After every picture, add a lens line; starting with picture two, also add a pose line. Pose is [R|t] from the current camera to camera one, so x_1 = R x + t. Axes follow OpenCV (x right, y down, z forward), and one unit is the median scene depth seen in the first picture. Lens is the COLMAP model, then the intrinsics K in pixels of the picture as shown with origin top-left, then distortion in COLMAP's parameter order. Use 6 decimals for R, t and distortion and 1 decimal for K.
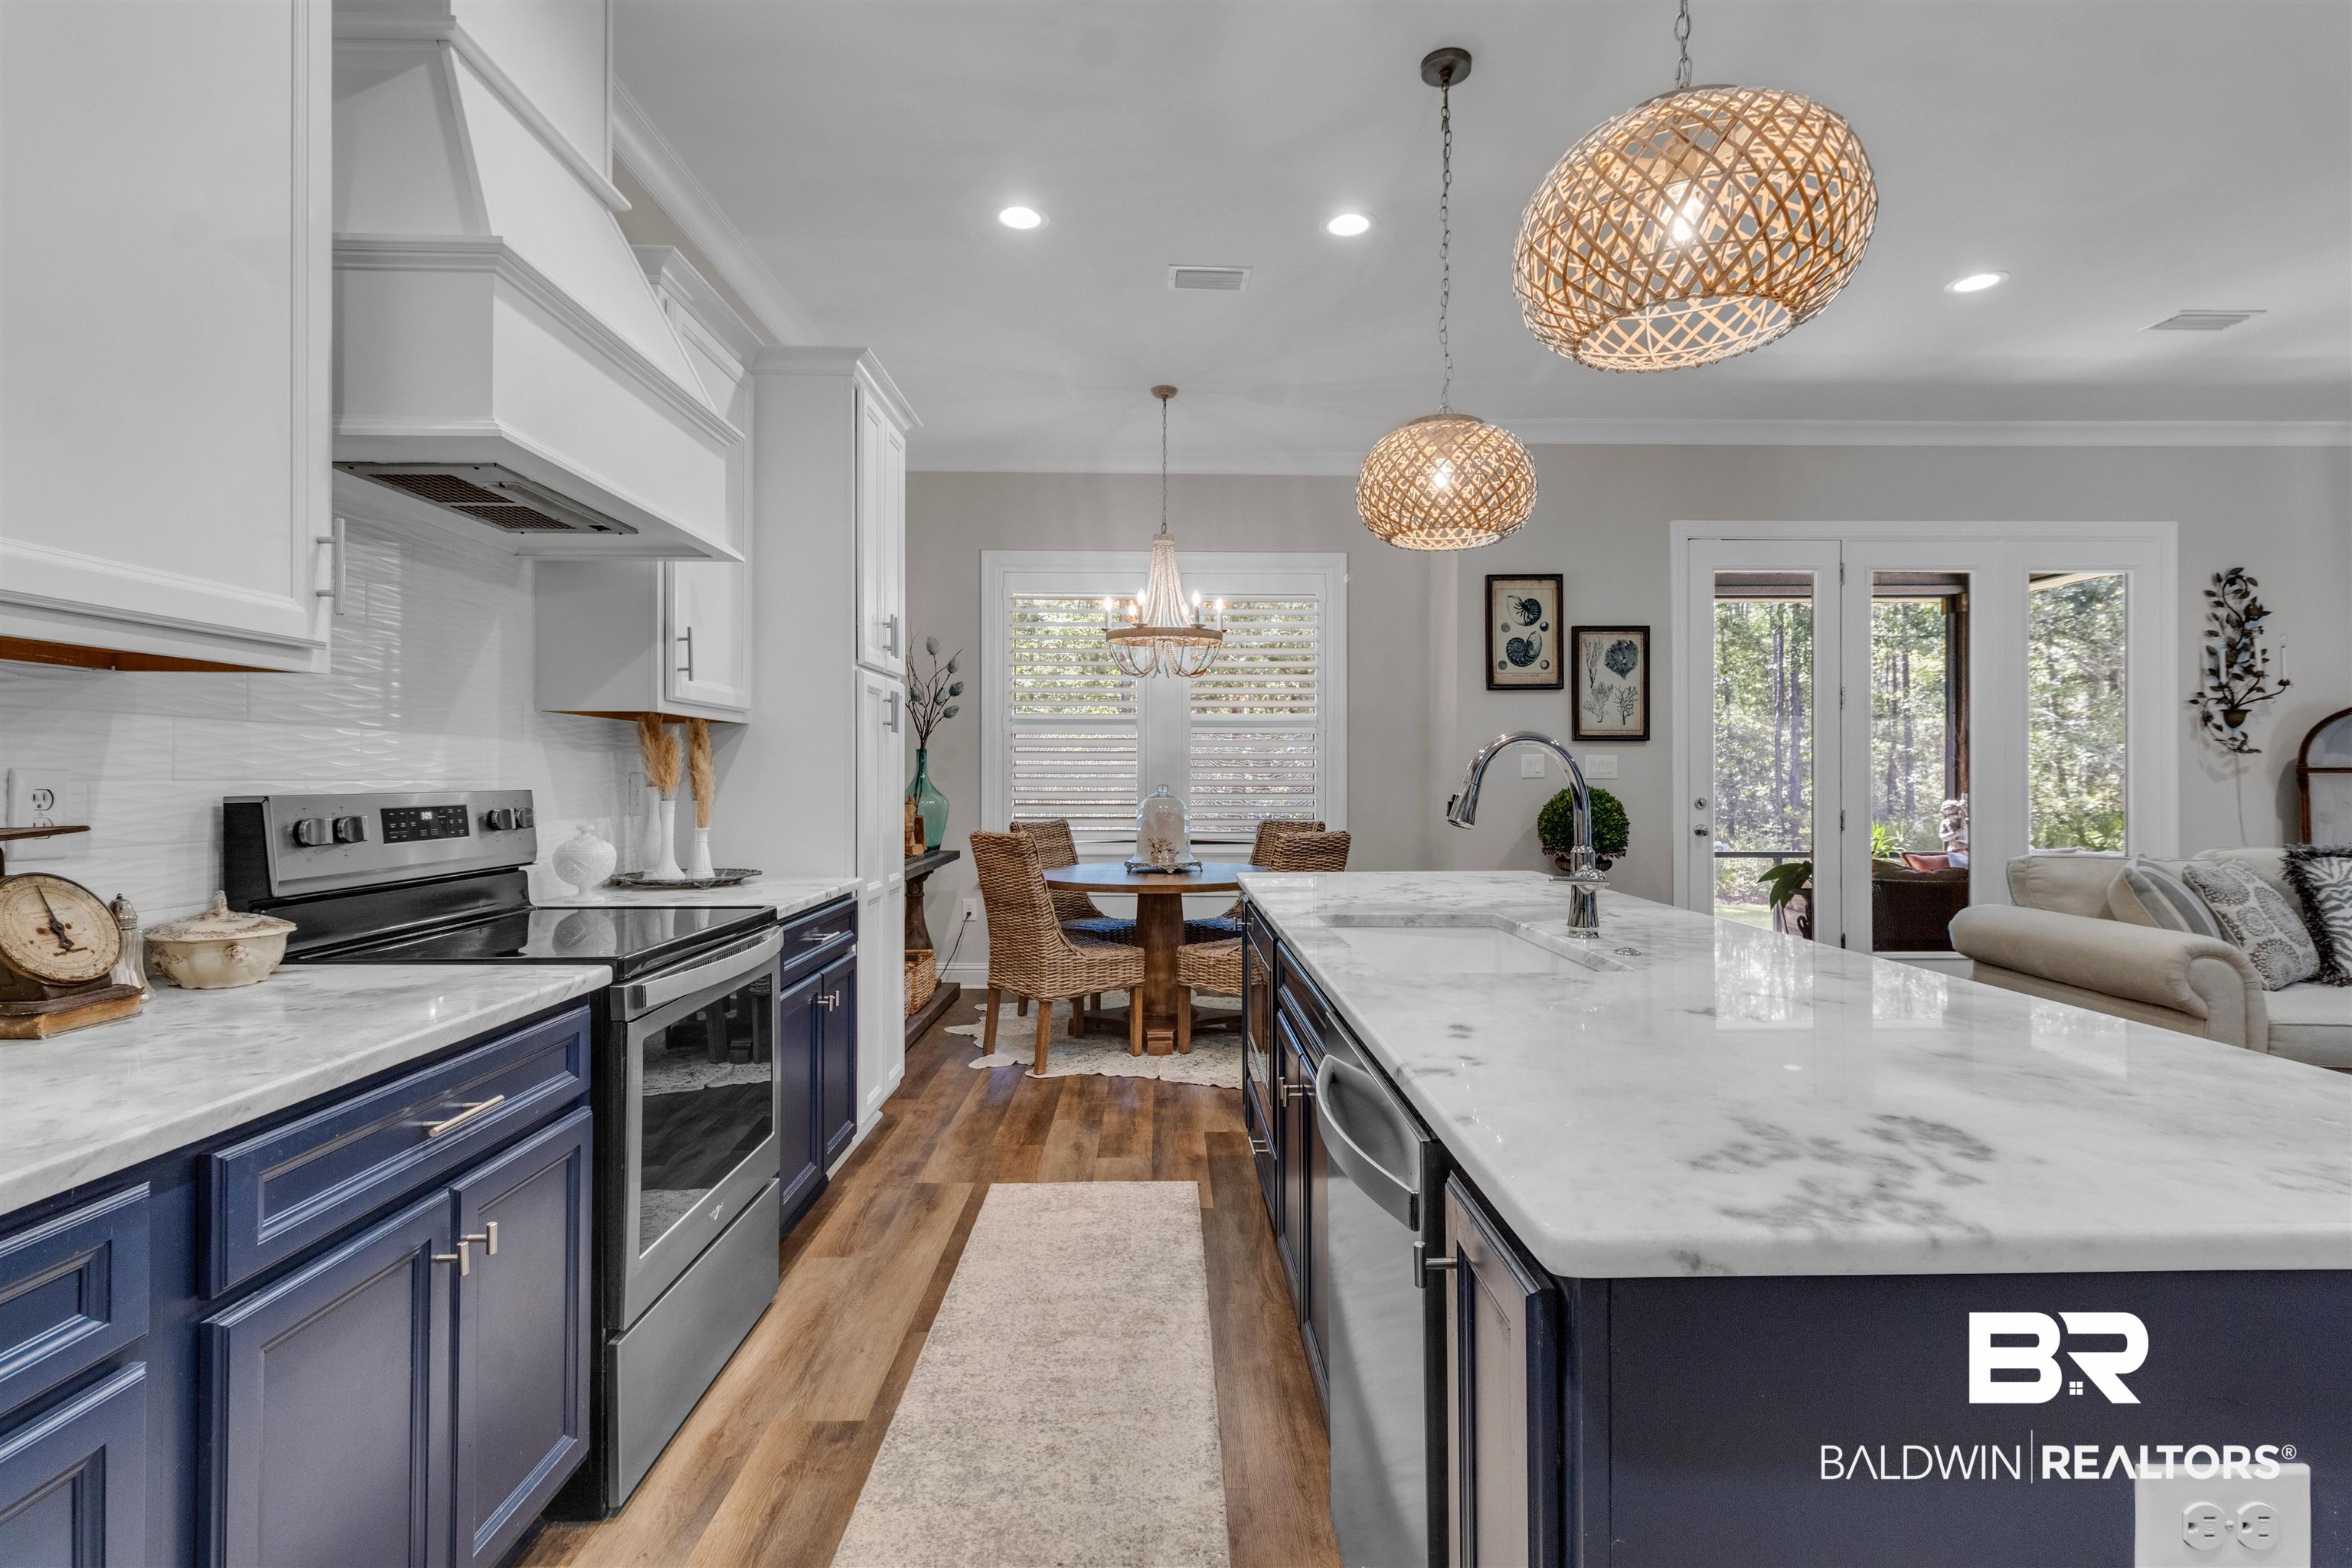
lens RADIAL K [[1126.7, 0, 1160.5], [0, 1126.7, 792.9], [0, 0, 1]] dist [-0.008820, 0.000218]
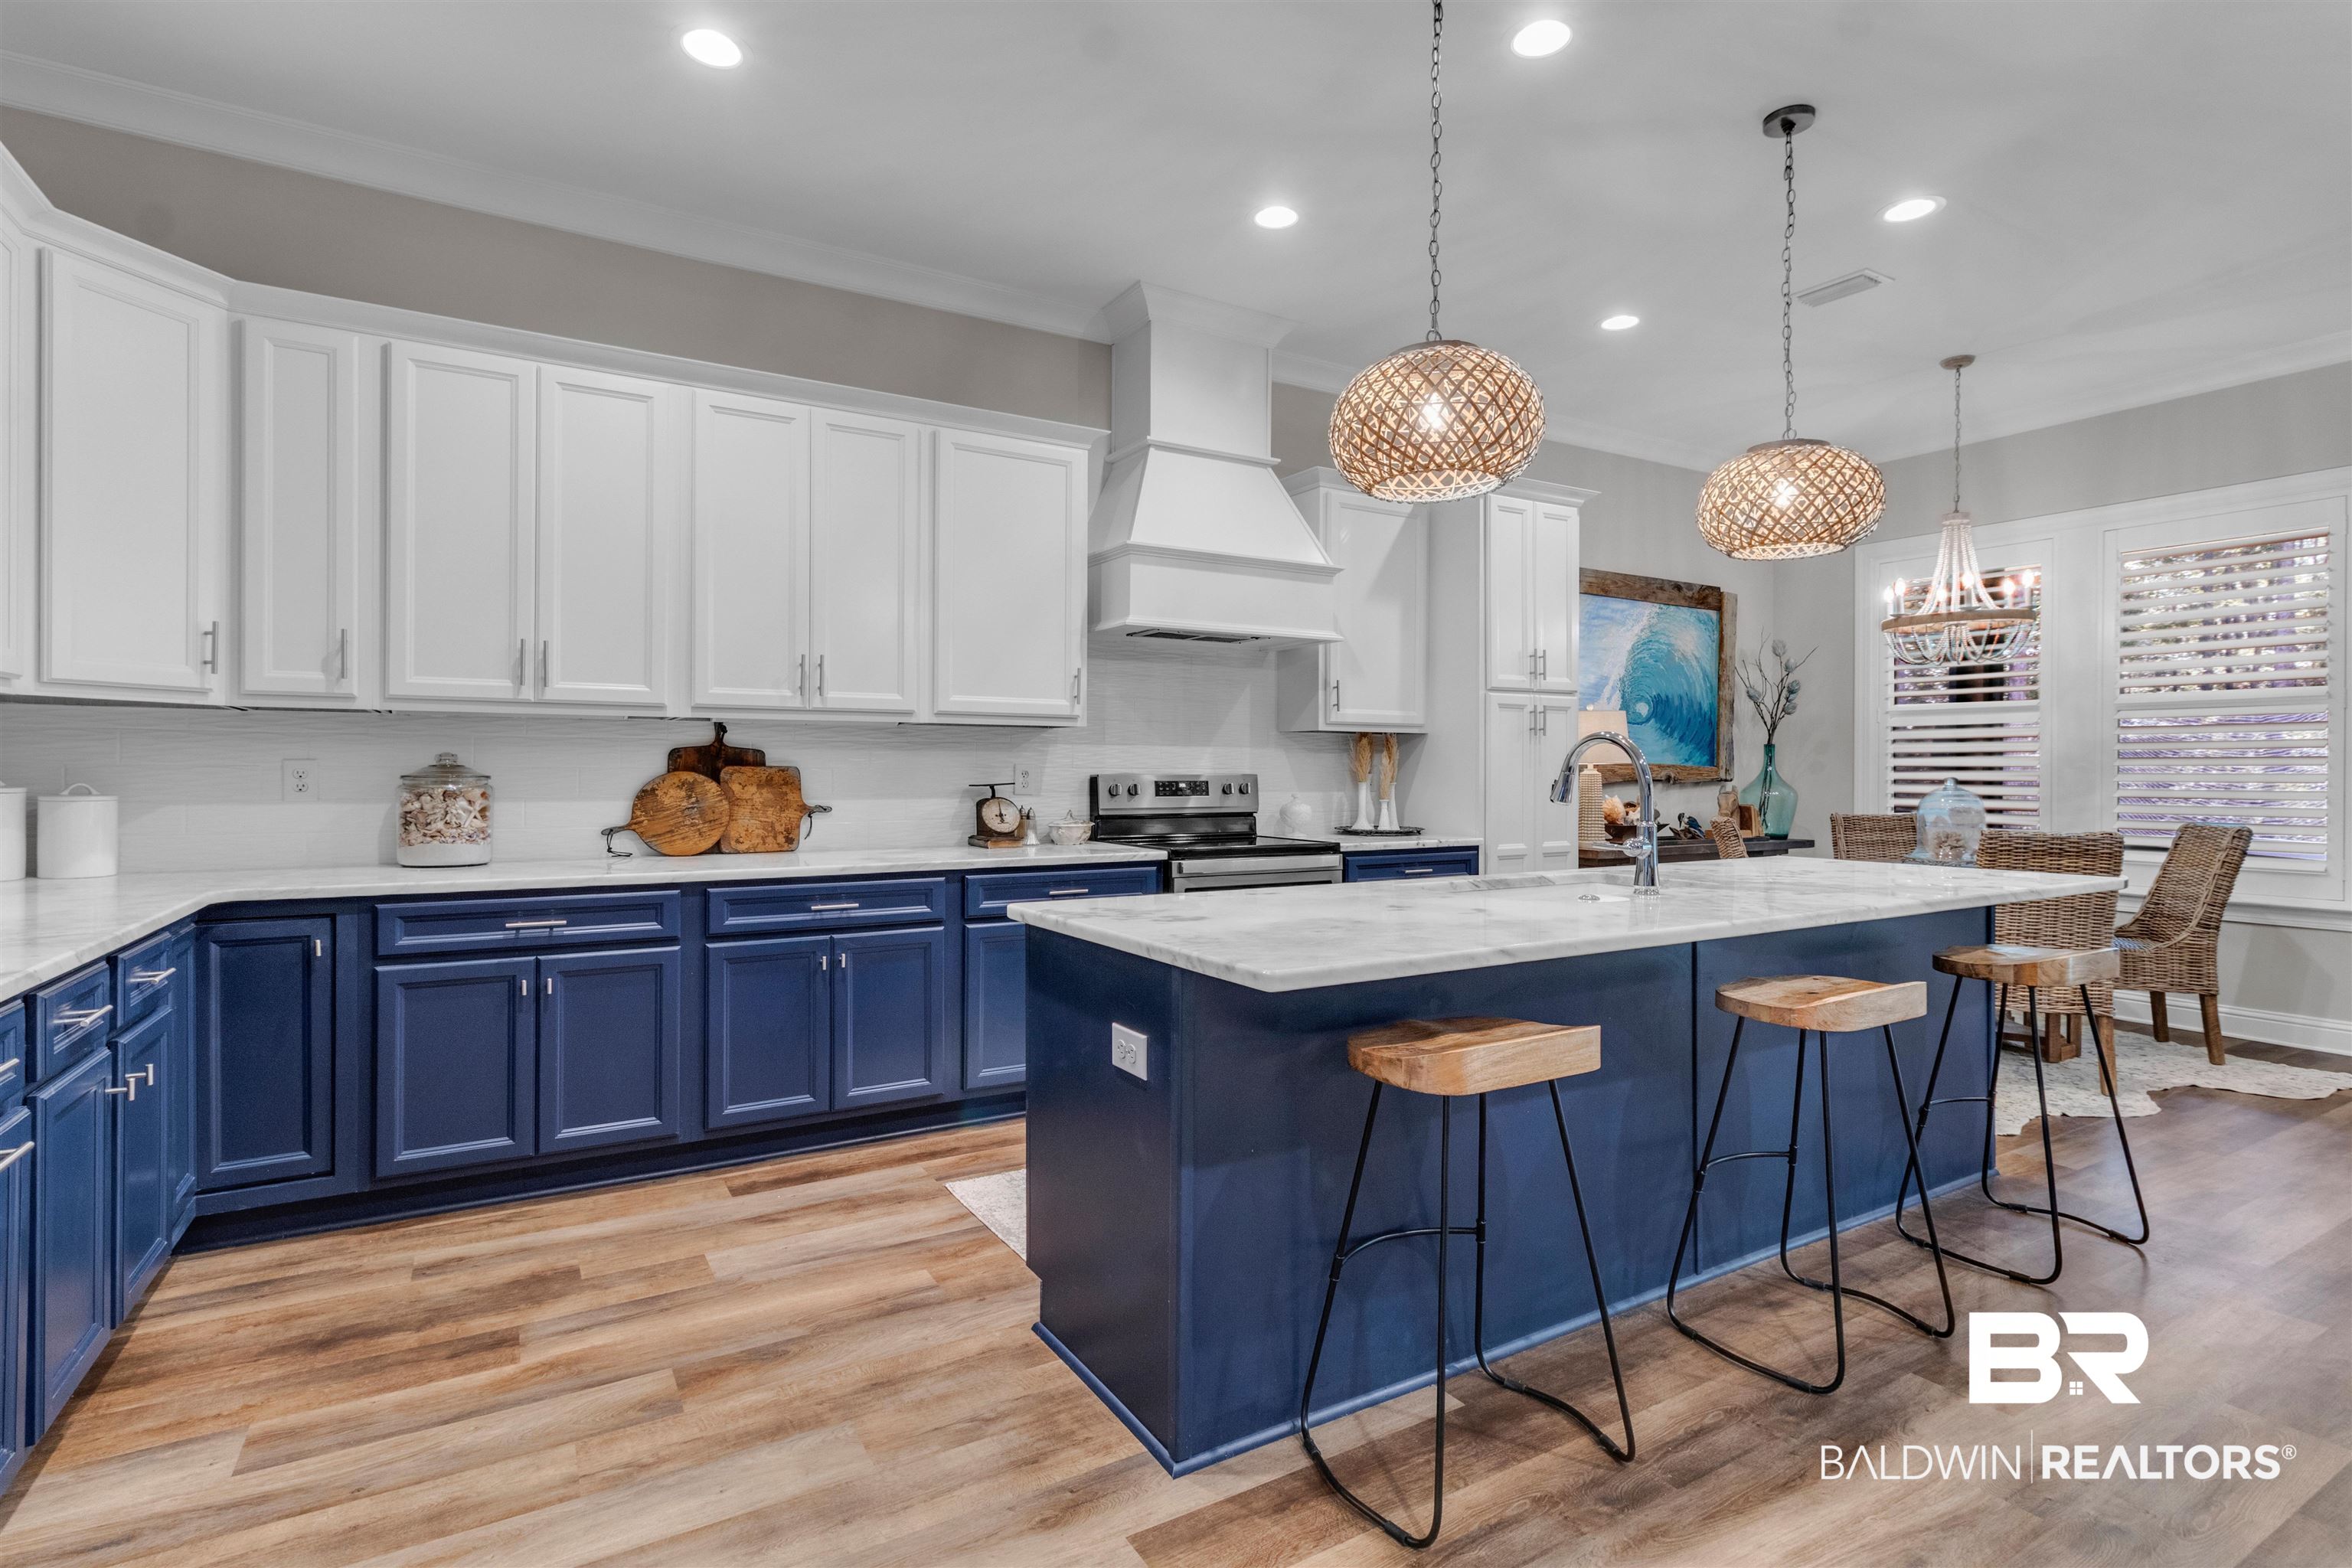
lens RADIAL K [[1051.0, 0, 1188.4], [0, 1051.0, 768.1], [0, 0, 1]] dist [0.002006, 0.000995]
pose [[0.488510, 0.009422, -0.872507, 1.054185], [-0.018362, 0.999831, 0.000517, -0.012545], [0.872365, 0.015768, 0.488601, 0.025138]]
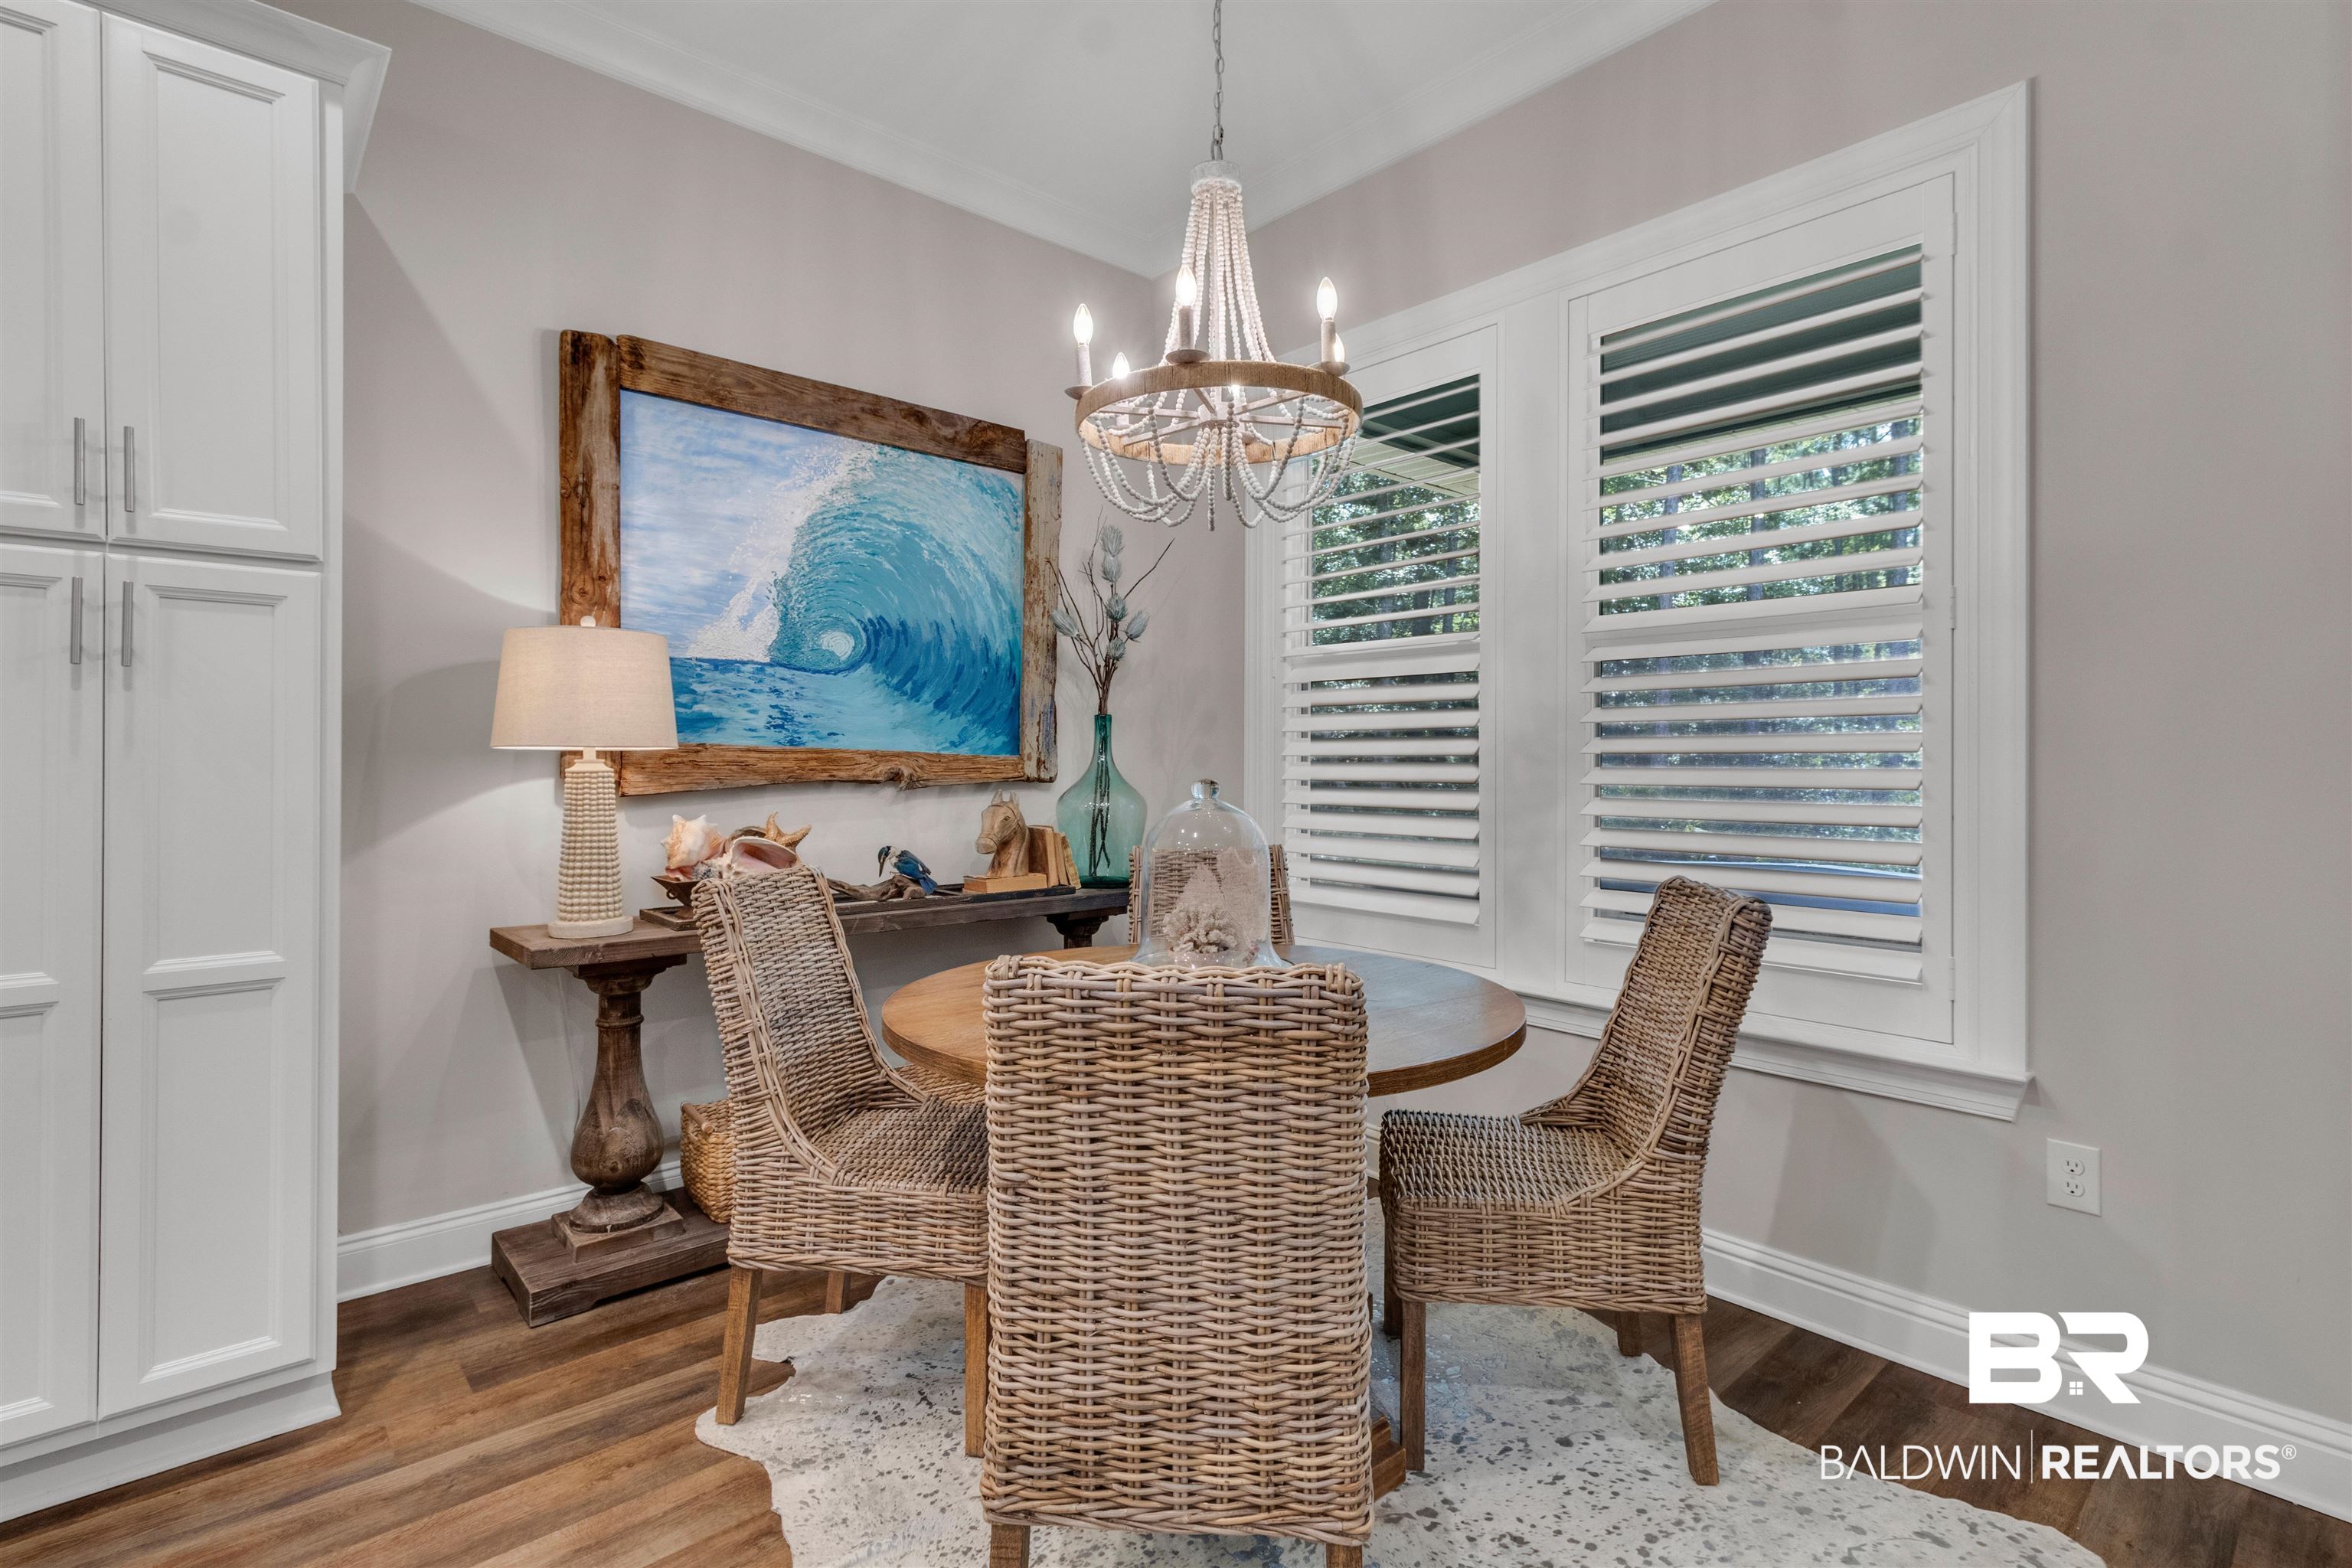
lens RADIAL K [[1126.7, 0, 1179.0], [0, 1126.7, 760.3], [0, 0, 1]] dist [-0.008820, 0.000218]
pose [[0.675161, 0.007349, -0.737633, 0.679571], [-0.016343, 0.999854, -0.004998, -0.030081], [0.737489, 0.015430, 0.675183, 1.619893]]
